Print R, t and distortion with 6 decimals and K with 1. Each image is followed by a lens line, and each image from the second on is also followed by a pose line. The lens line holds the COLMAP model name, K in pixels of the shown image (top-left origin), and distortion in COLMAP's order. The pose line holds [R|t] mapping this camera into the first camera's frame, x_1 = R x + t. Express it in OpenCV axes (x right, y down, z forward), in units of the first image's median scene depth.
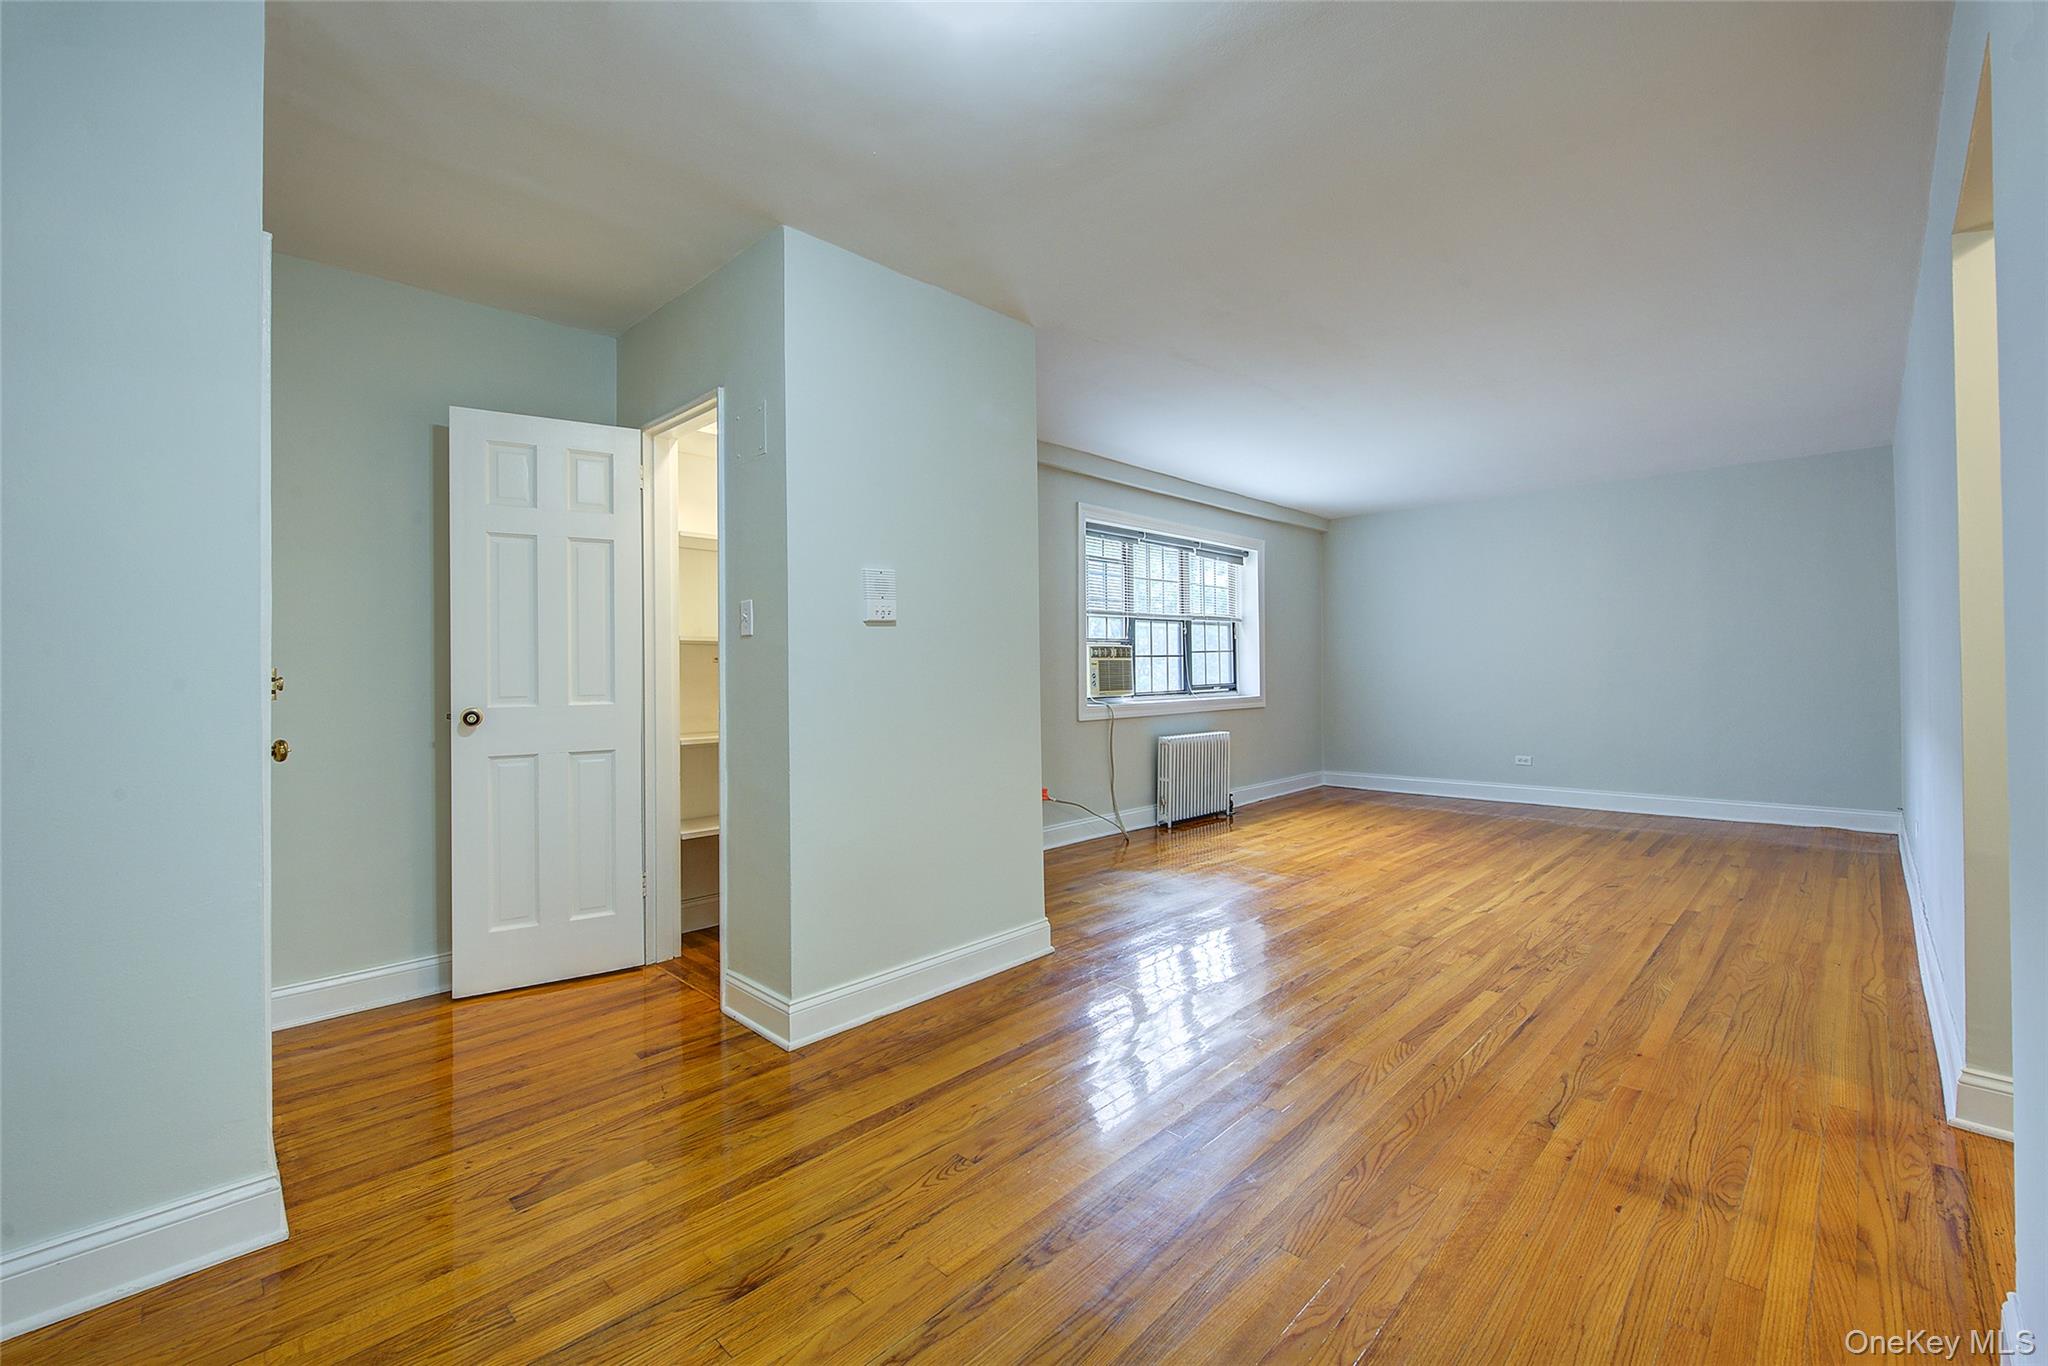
lens RADIAL K [[852.9, 0, 1031.6], [0, 852.9, 657.4], [0, 0, 1]] dist [0.005148, -0.001086]
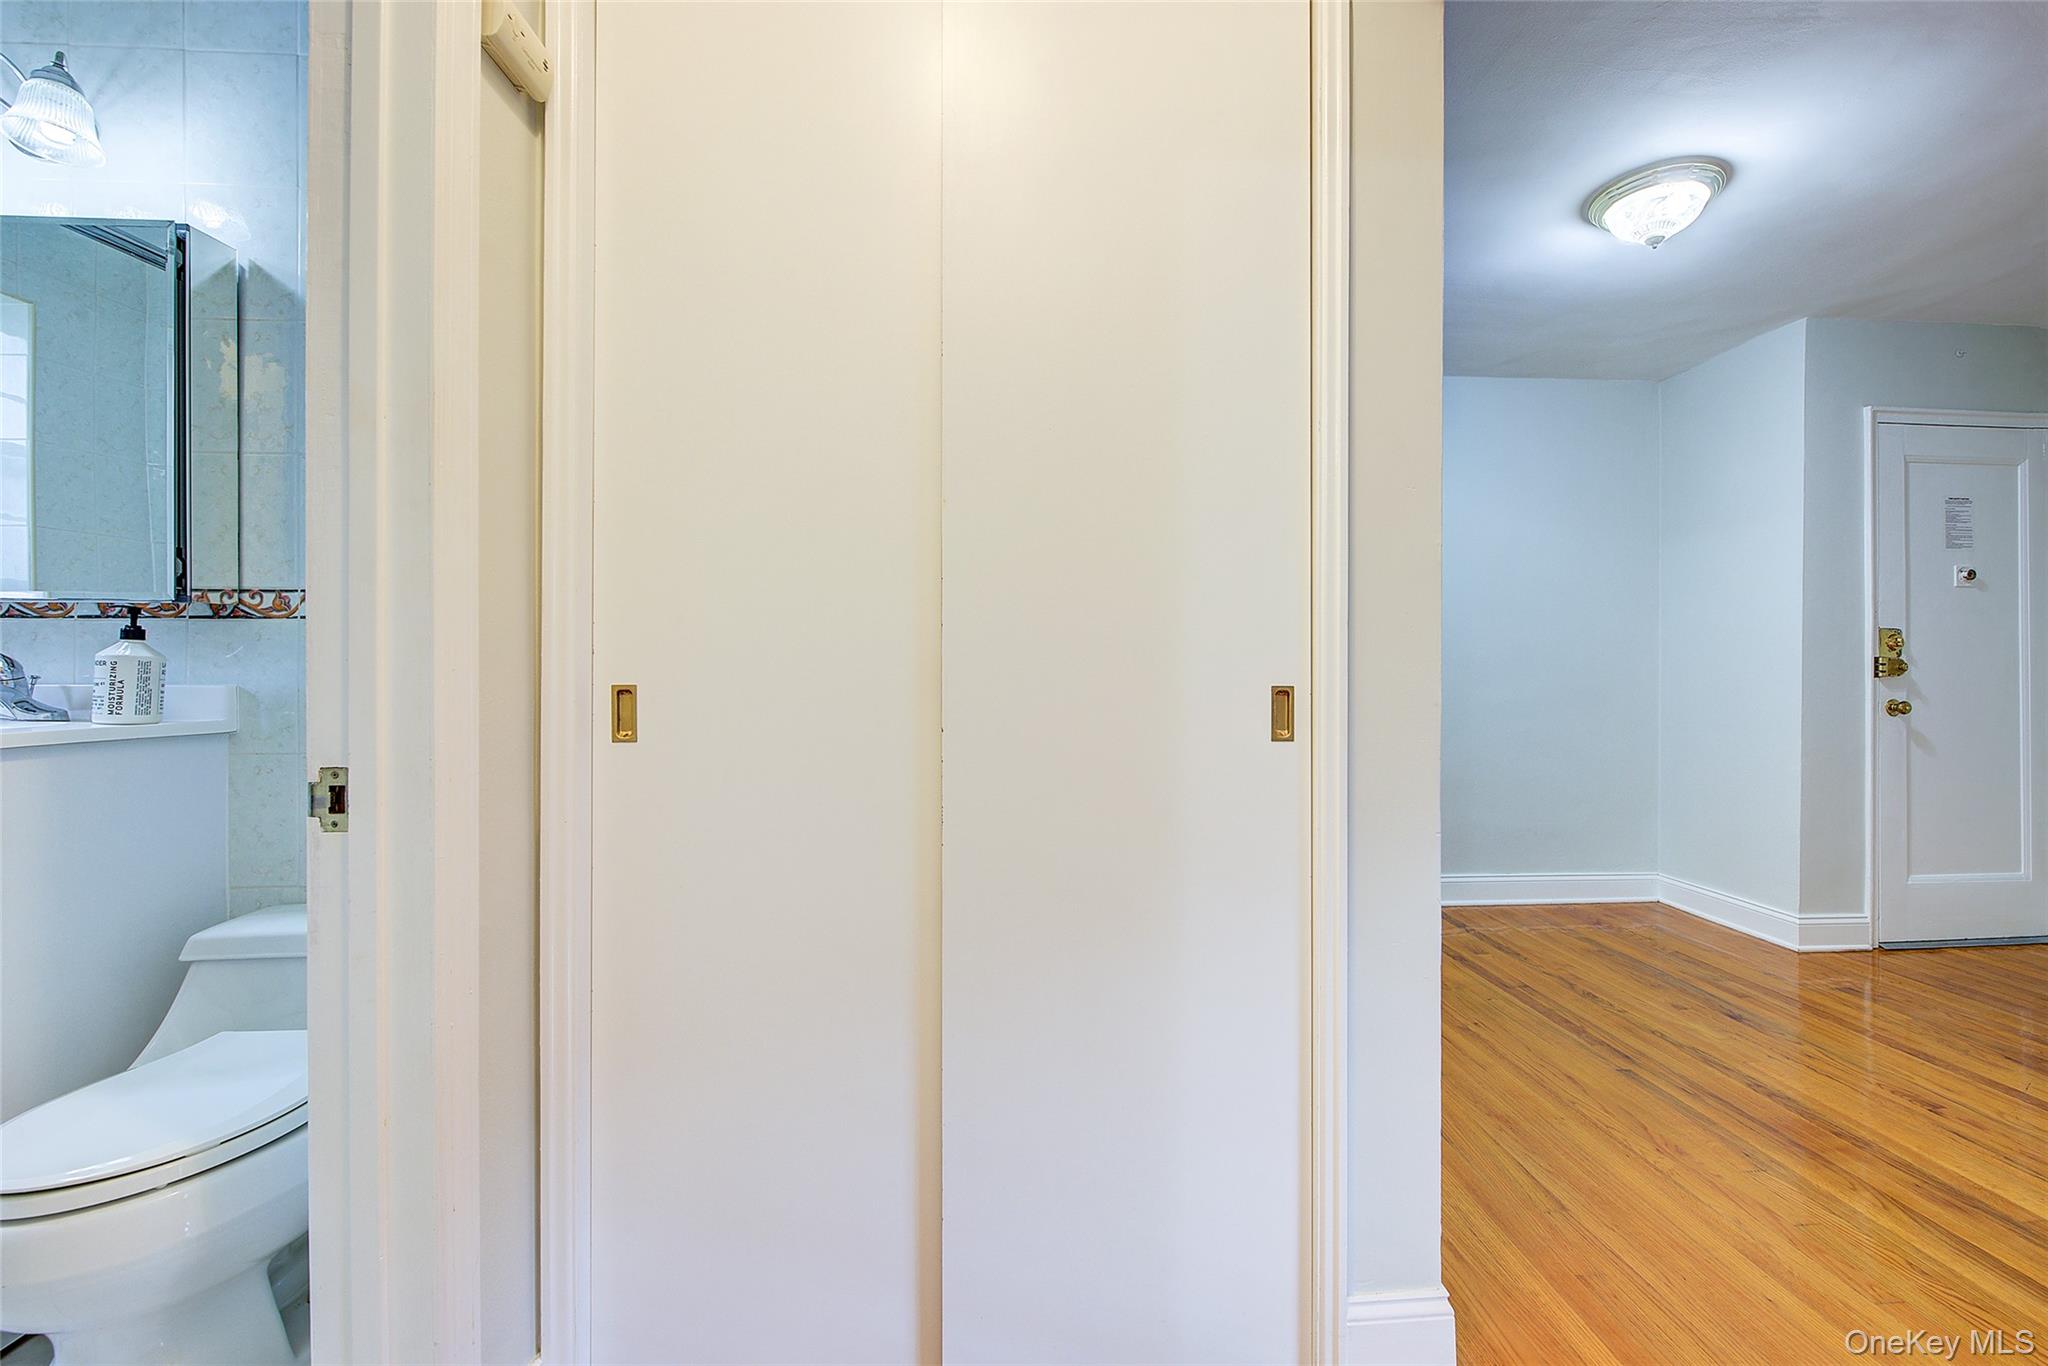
lens RADIAL K [[830.9, 0, 1064.4], [0, 830.9, 675.1], [0, 0, 1]] dist [-0.009491, -0.000542]
pose [[-0.666696, 0.006105, -0.745305, 0.835570], [0.010404, 0.999945, -0.001116, 0.017566], [0.745257, -0.008498, -0.666723, 0.513841]]
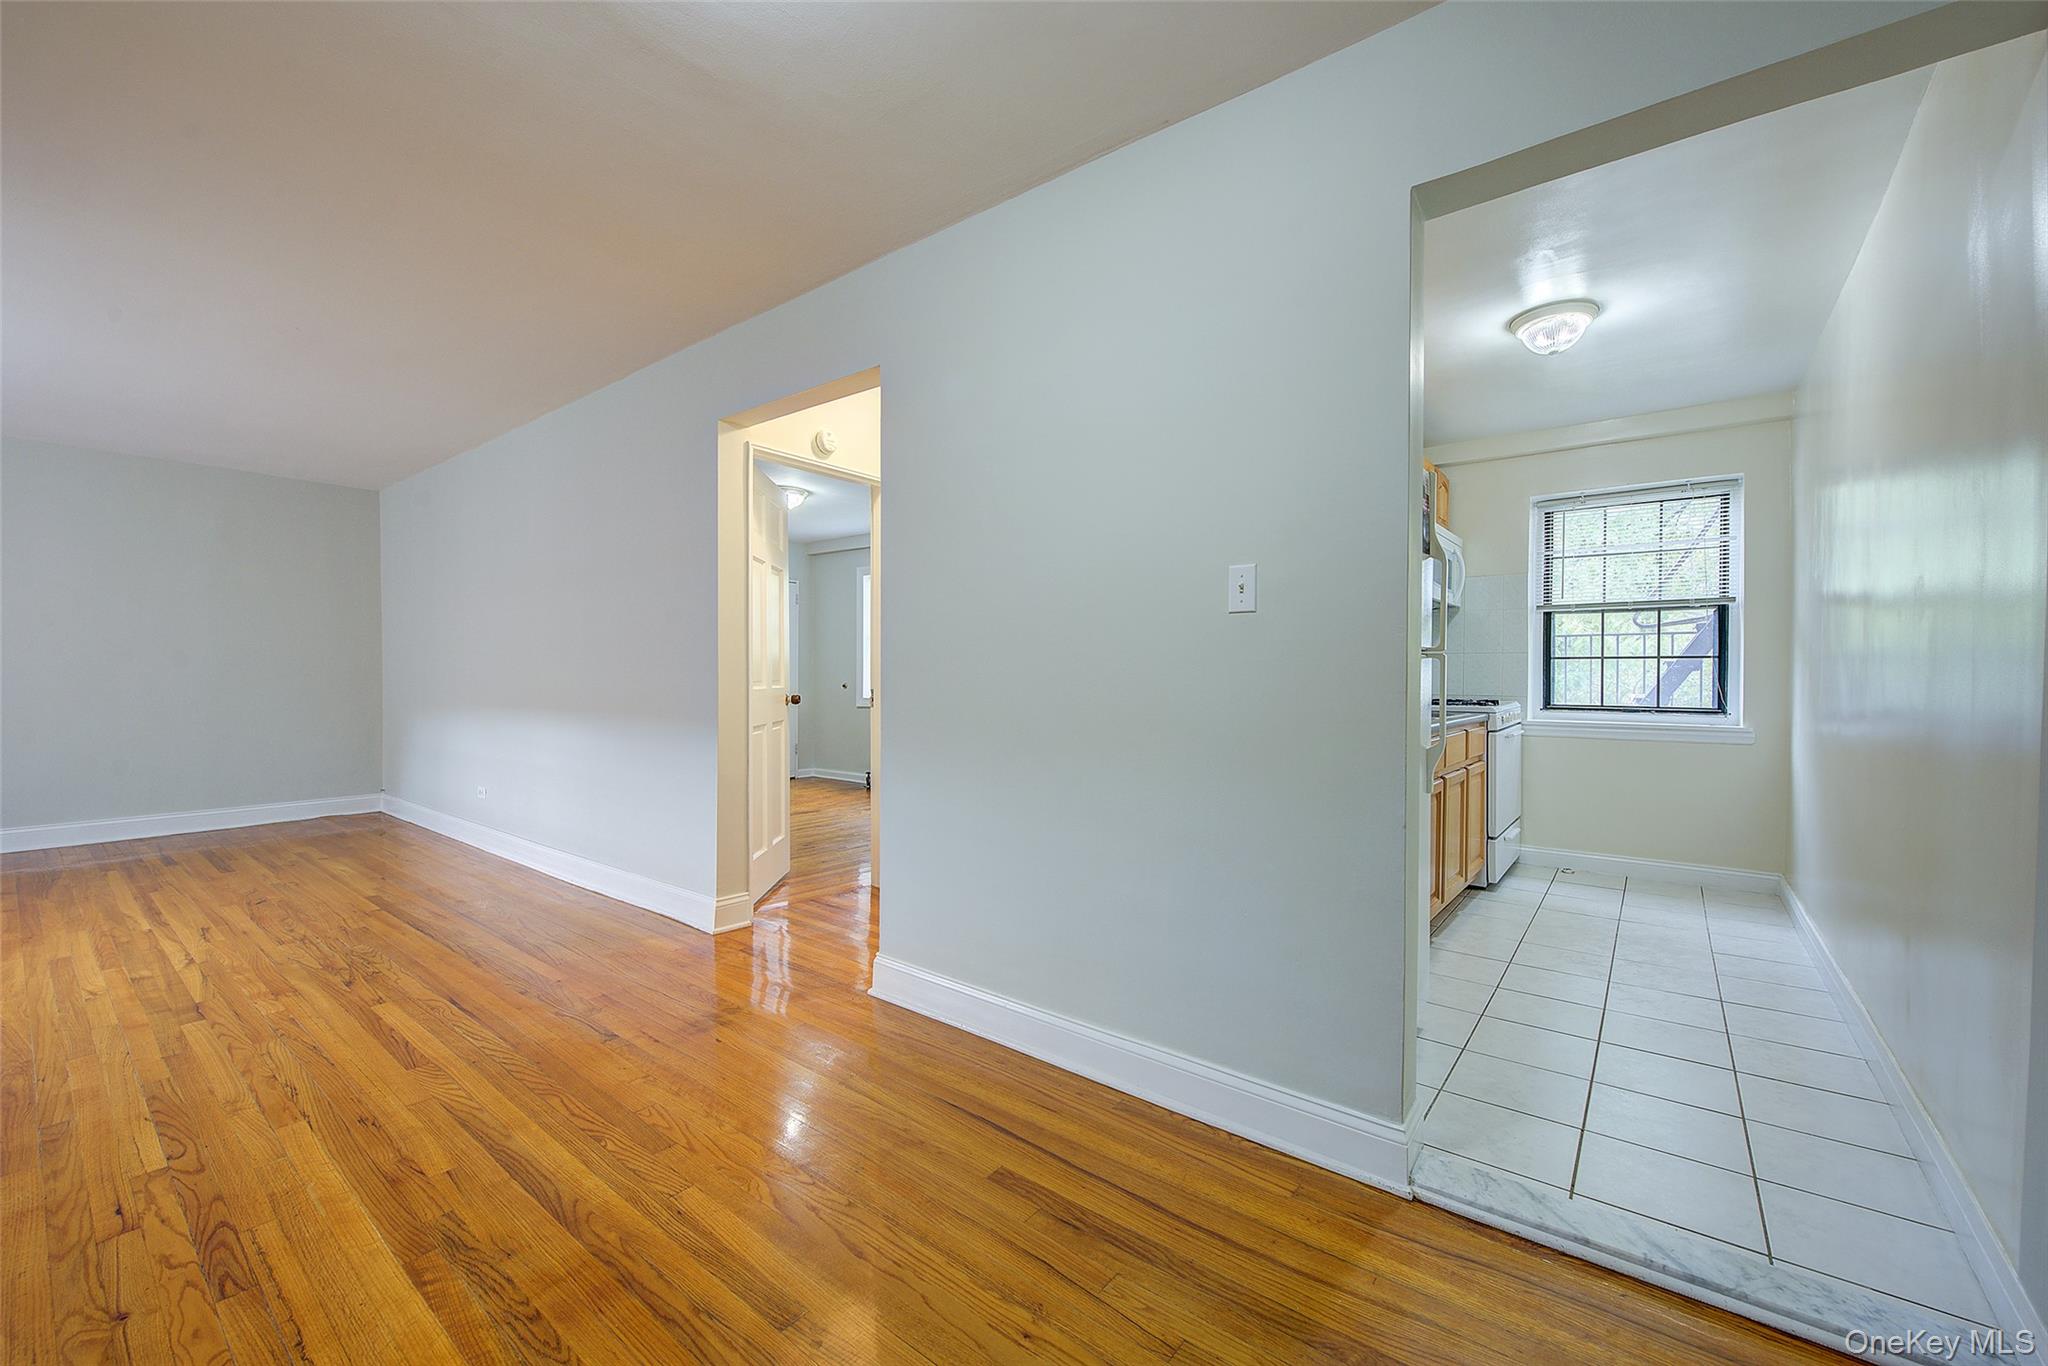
lens RADIAL K [[813.4, 0, 1023.5], [0, 813.4, 683.1], [0, 0, 1]] dist [0.001764, -0.002182]
pose [[-0.099751, 0.002083, 0.995010, -0.381237], [-0.016634, 0.999855, -0.003761, 0.020889], [-0.994873, -0.016926, -0.099702, 0.333595]]
